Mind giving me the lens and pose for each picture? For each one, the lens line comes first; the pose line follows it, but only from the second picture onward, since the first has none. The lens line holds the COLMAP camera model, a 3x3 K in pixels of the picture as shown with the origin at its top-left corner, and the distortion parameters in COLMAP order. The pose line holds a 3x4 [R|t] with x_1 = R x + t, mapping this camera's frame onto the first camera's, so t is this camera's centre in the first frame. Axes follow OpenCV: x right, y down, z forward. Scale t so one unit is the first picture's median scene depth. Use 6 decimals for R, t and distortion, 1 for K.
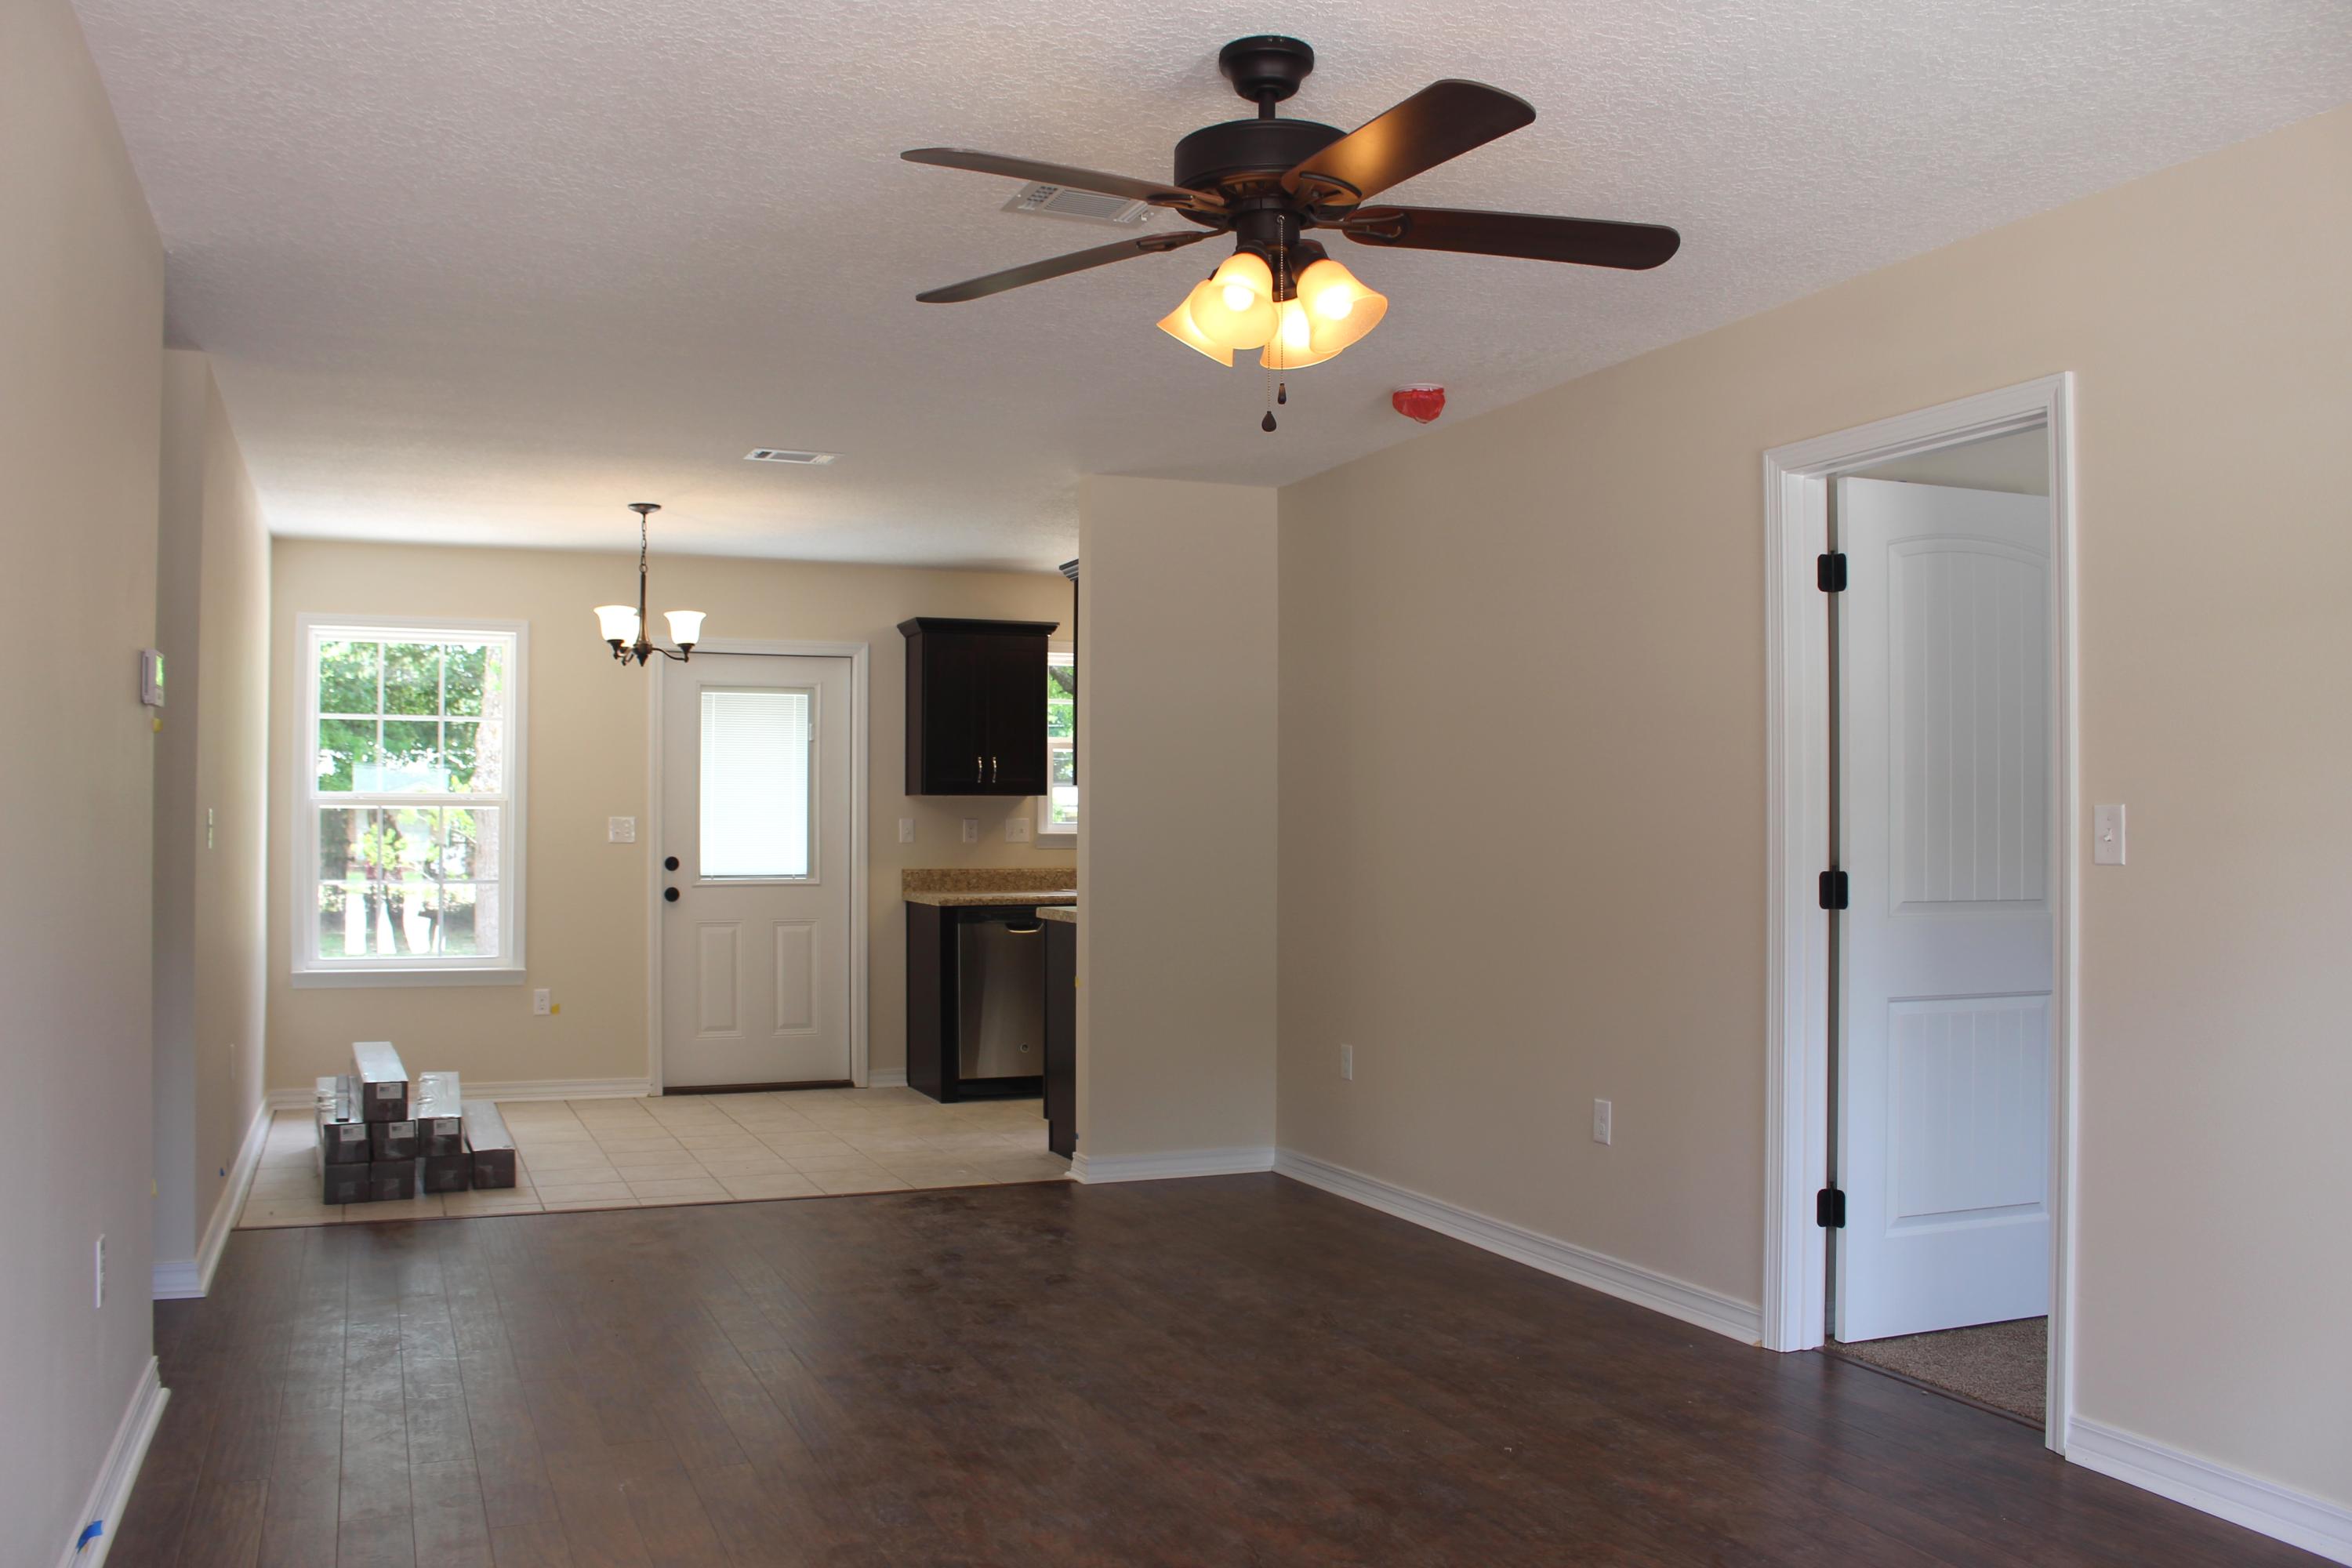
lens RADIAL K [[2170.1, 0, 1176.0], [0, 2170.1, 784.0], [0, 0, 1]] dist [-0.004475, 0.000131]
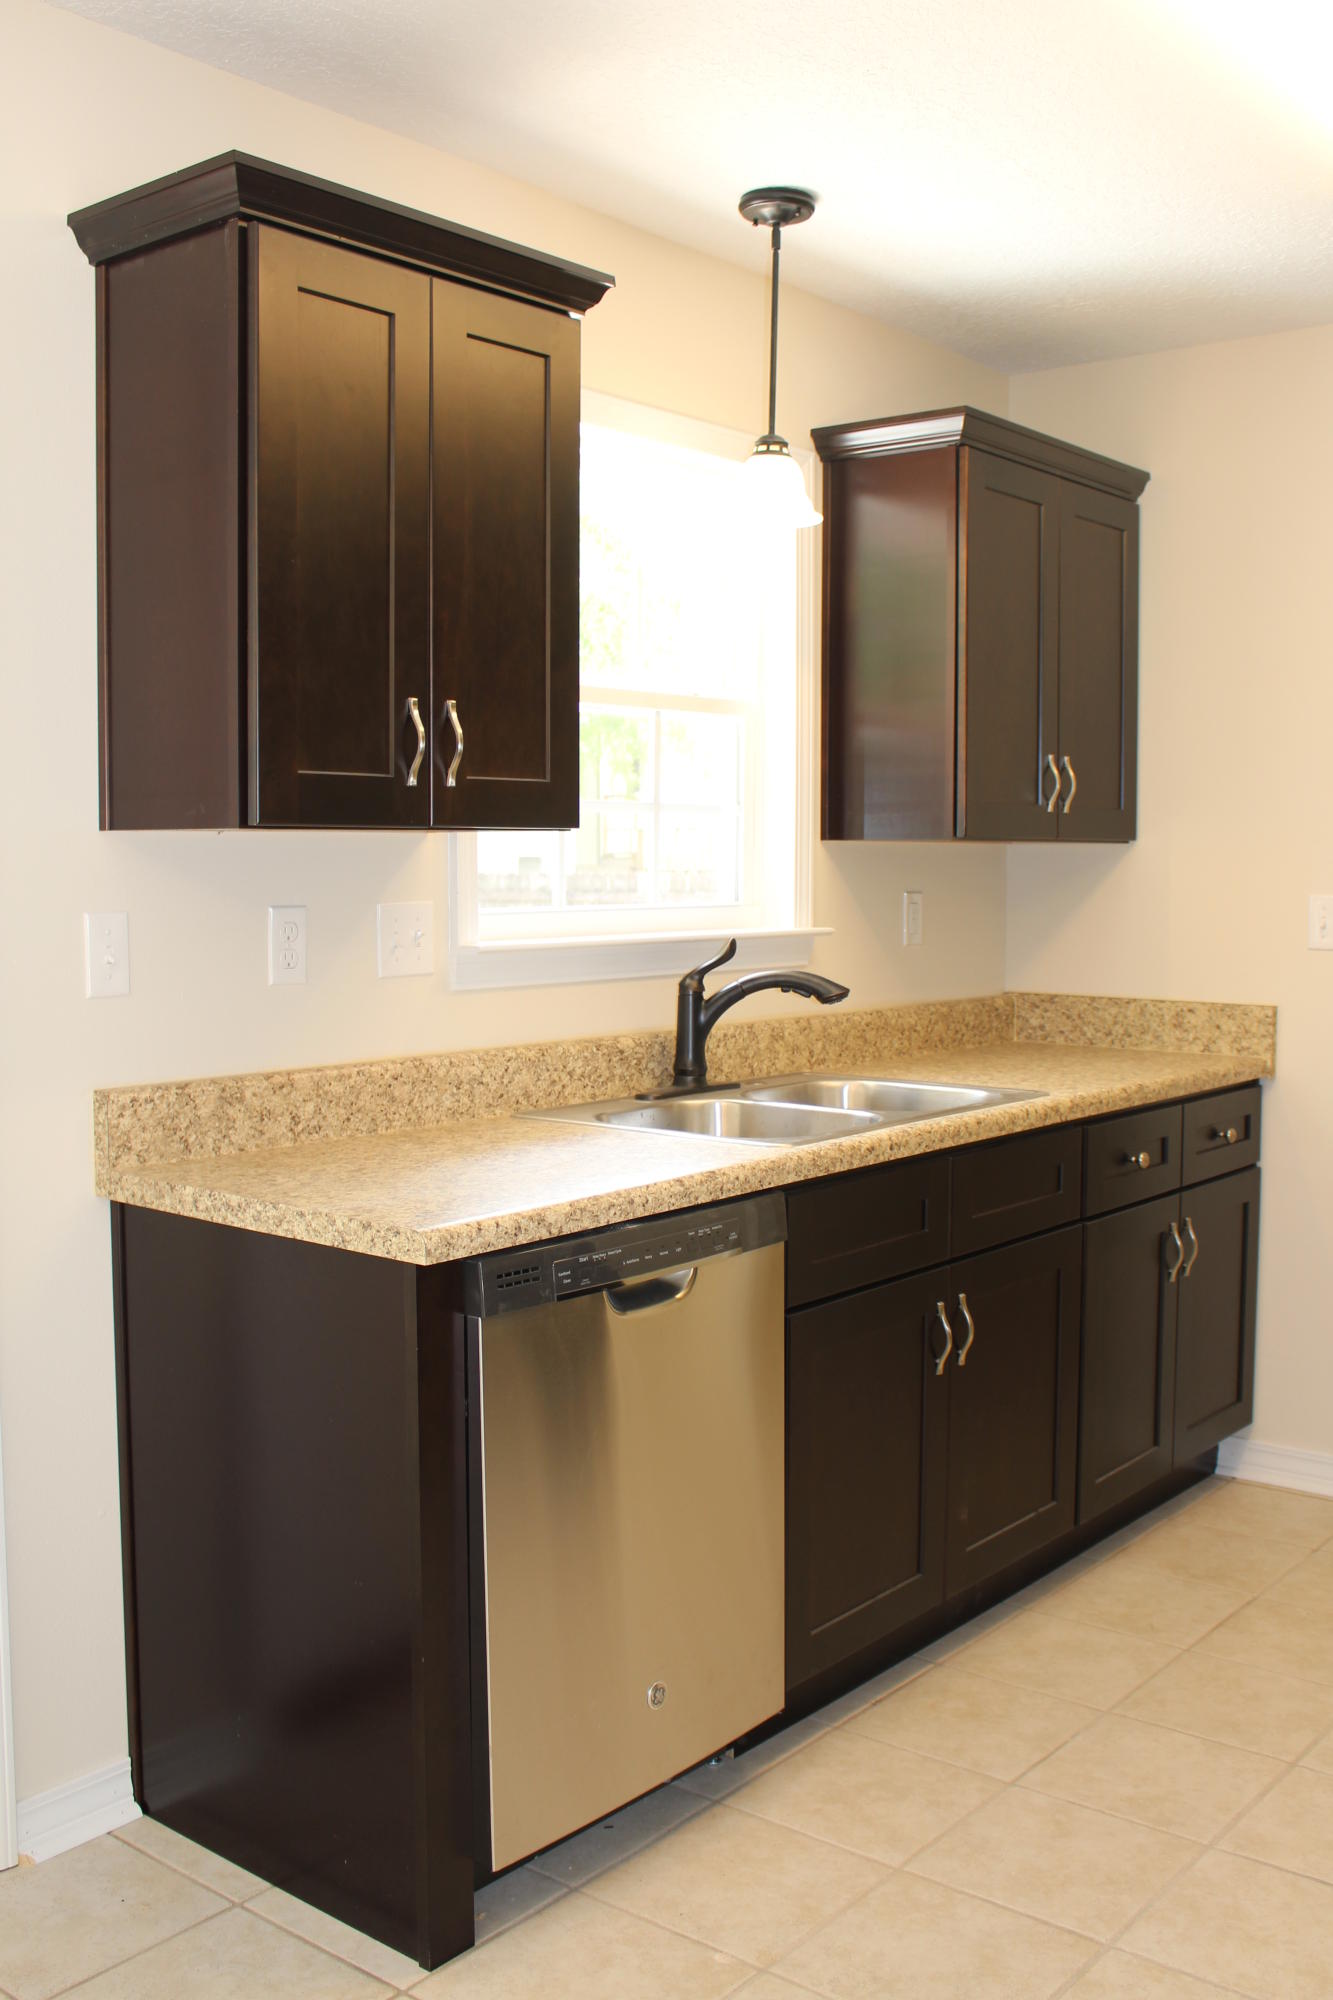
lens RADIAL K [[1928.8, 0, 666.5], [0, 1928.8, 1000.0], [0, 0, 1]] dist [-0.180233, 0.282980]
pose [[0.864468, -0.031677, 0.501688, -0.185818], [-0.016022, 0.995769, 0.090482, 0.003701], [-0.502432, -0.086257, 0.860303, 0.748318]]
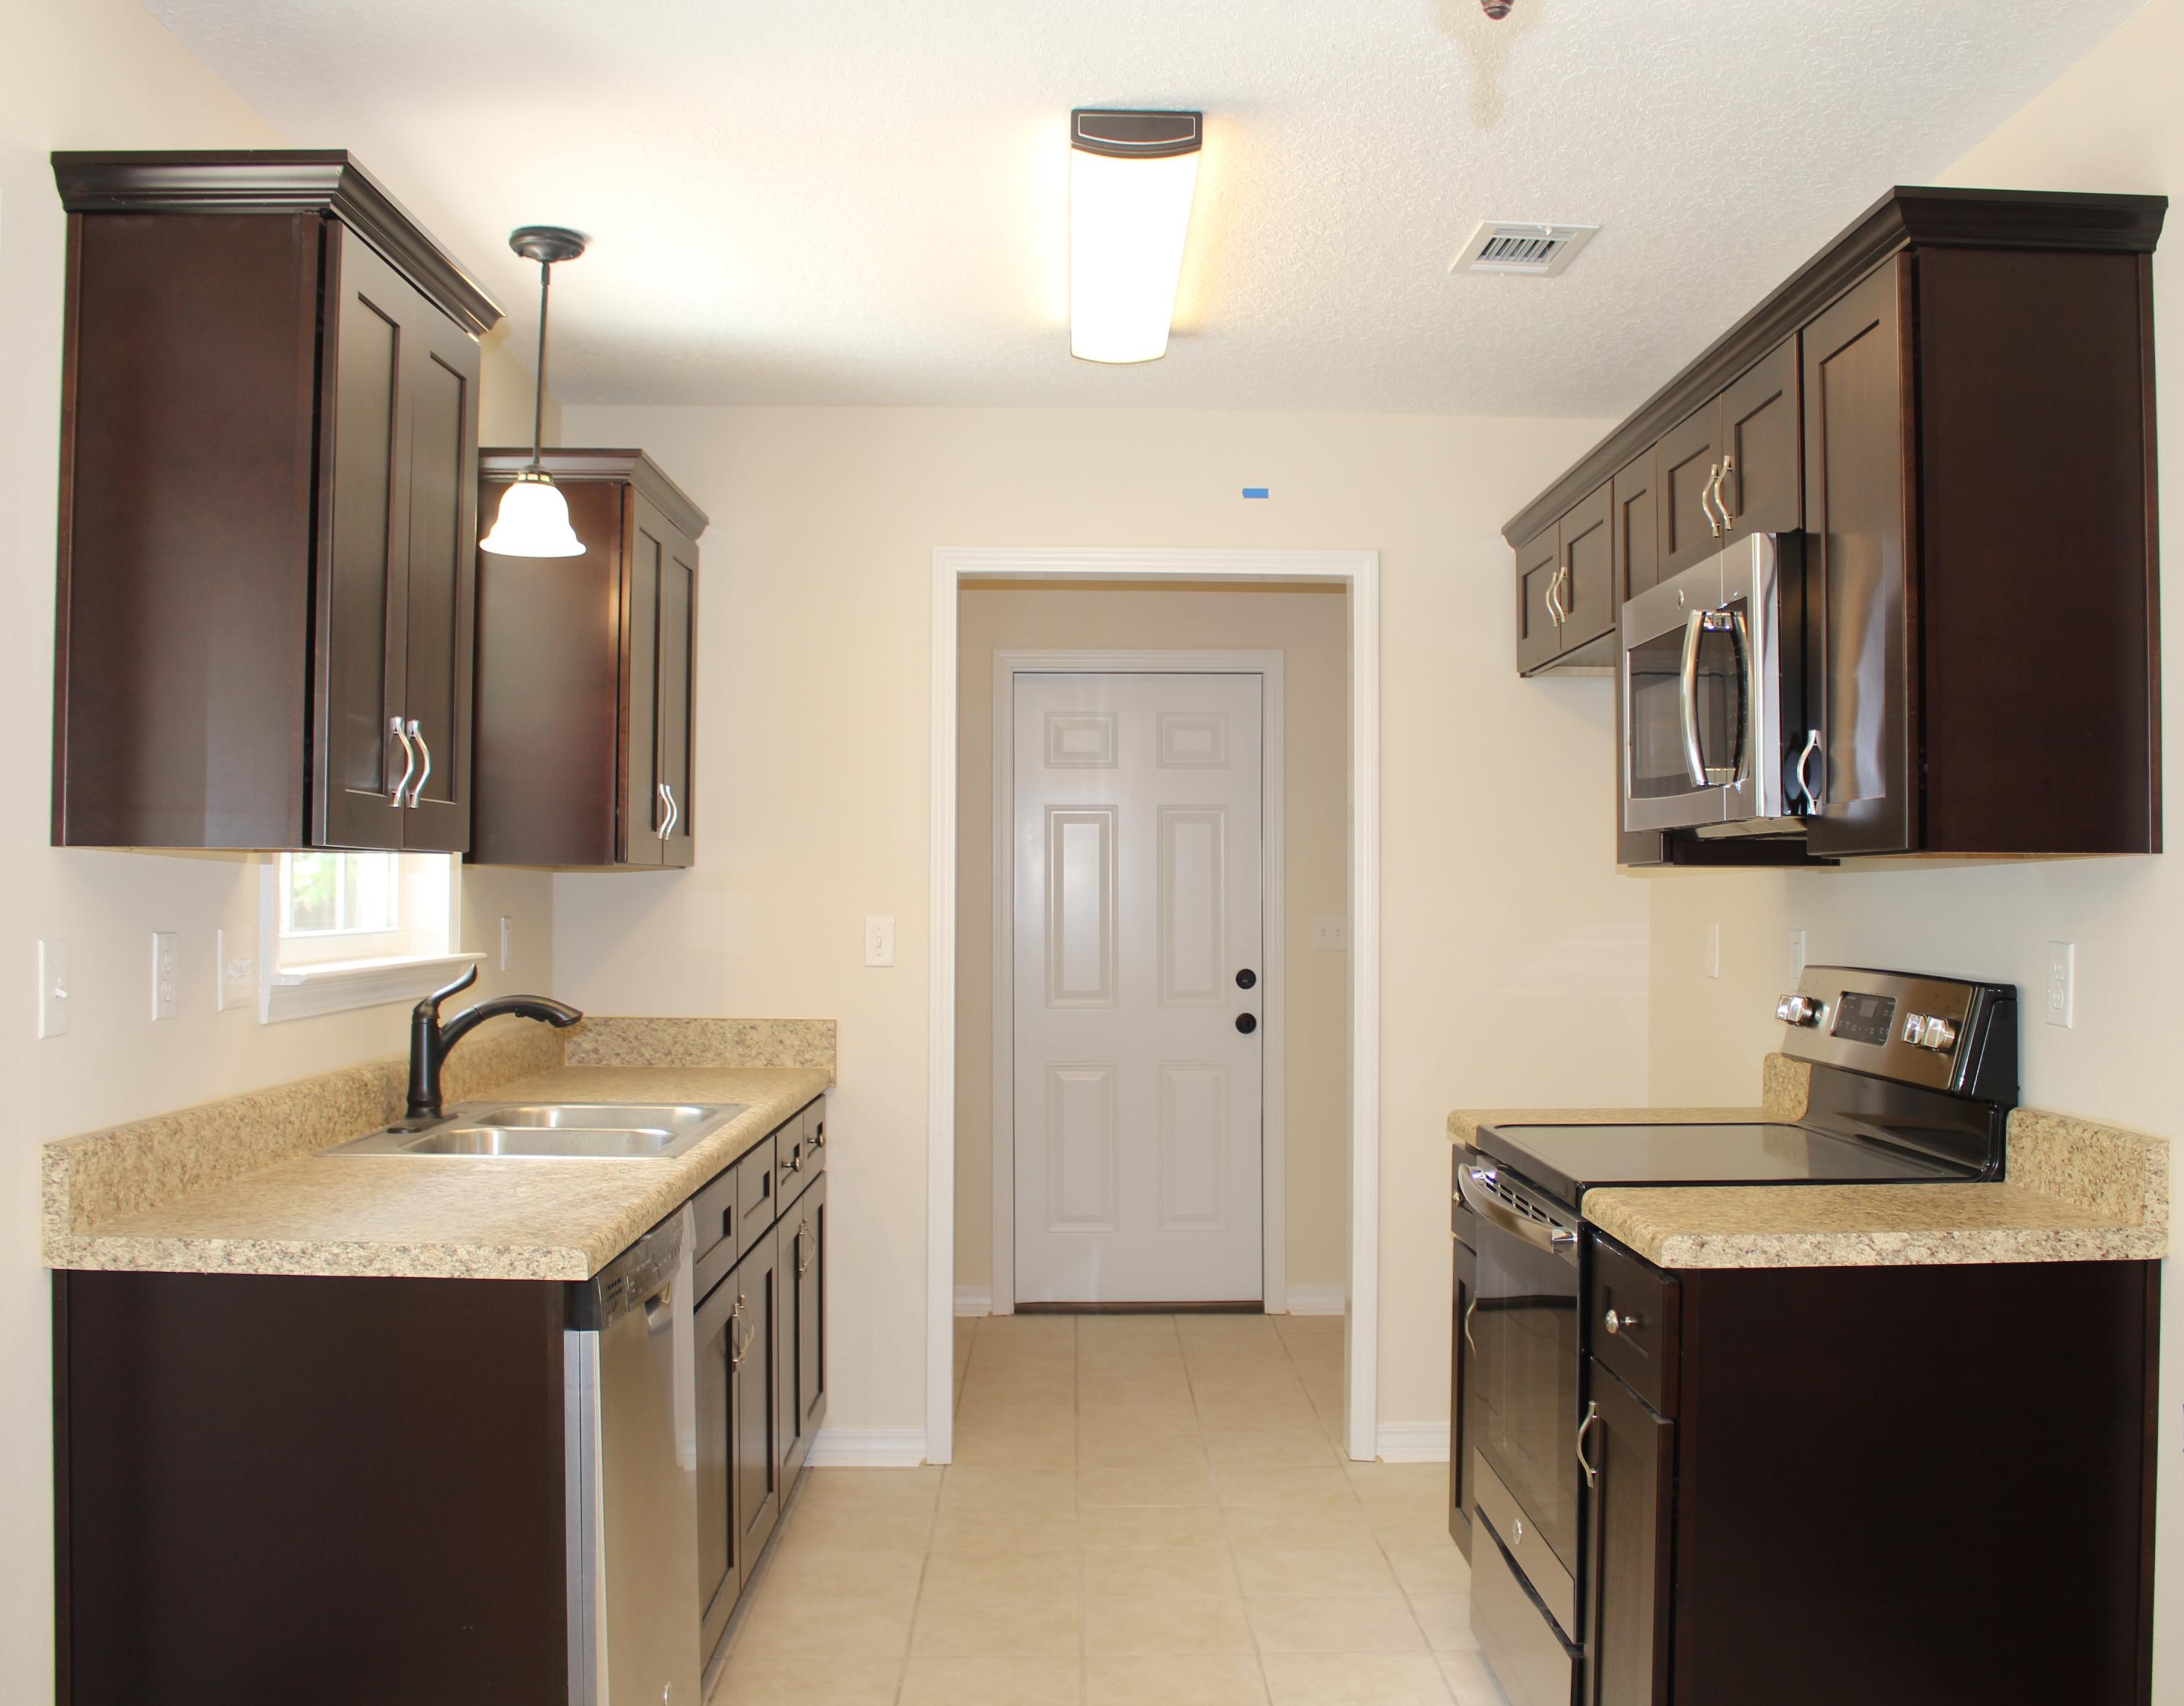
lens RADIAL K [[2139.0, 0, 1092.0], [0, 2139.0, 853.0], [0, 0, 1]] dist [-0.169587, 0.226293]
pose [[0.335234, 0.021966, 0.941879, -0.309382], [-0.027150, 0.999538, -0.013648, 0.006224], [-0.941744, -0.020997, 0.335675, 0.809830]]
